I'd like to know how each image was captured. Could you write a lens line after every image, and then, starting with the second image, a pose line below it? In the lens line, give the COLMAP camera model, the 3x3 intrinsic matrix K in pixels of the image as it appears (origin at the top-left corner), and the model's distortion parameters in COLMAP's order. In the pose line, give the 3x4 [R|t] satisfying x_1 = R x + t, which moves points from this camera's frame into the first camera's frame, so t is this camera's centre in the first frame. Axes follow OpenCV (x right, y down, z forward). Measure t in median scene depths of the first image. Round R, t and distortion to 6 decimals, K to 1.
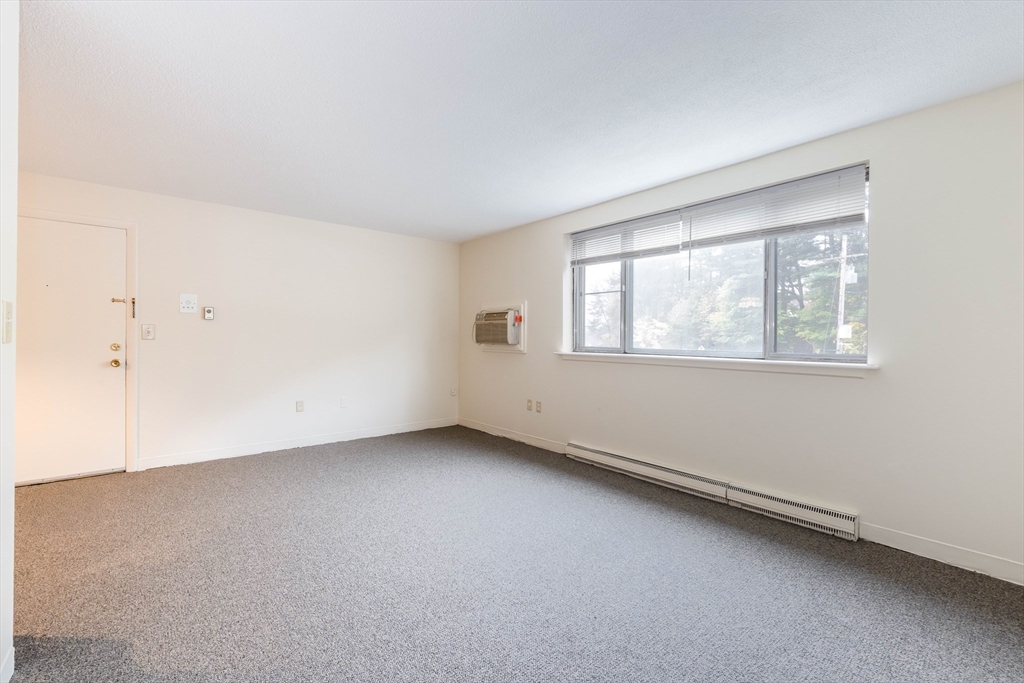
lens RADIAL K [[442.7, 0, 509.5], [0, 442.7, 338.8], [0, 0, 1]] dist [0.002351, -0.000652]
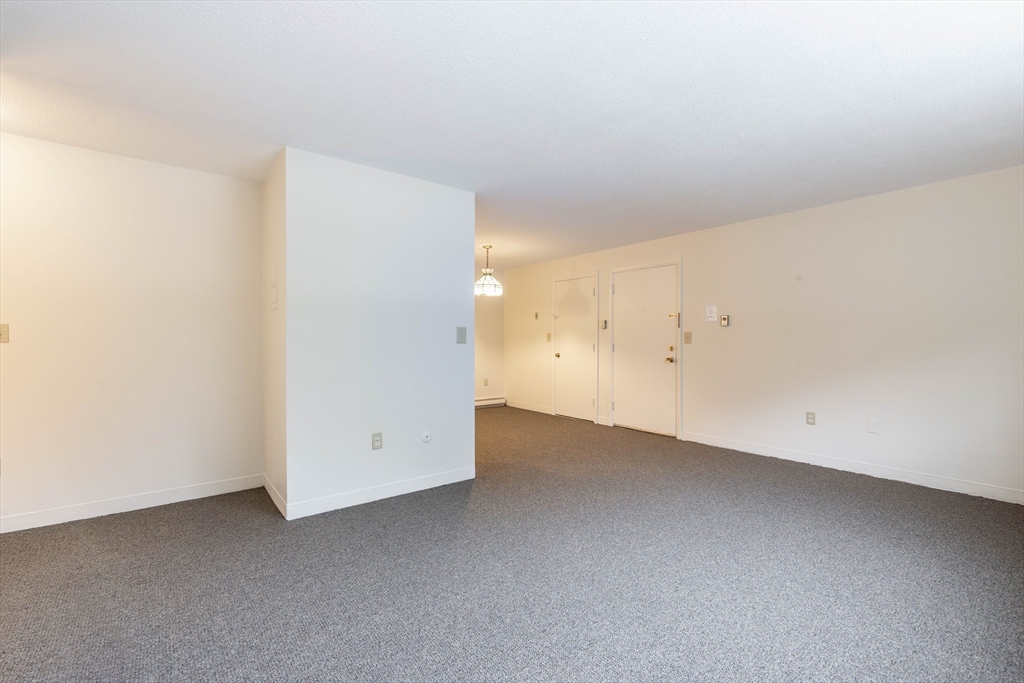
lens RADIAL K [[442.7, 0, 509.5], [0, 442.7, 338.8], [0, 0, 1]] dist [0.002351, -0.000652]
pose [[-0.036824, -0.012643, -0.999242, 0.550583], [-0.000653, 0.999920, -0.012627, 0.005183], [0.999322, 0.000188, -0.036829, 0.529056]]
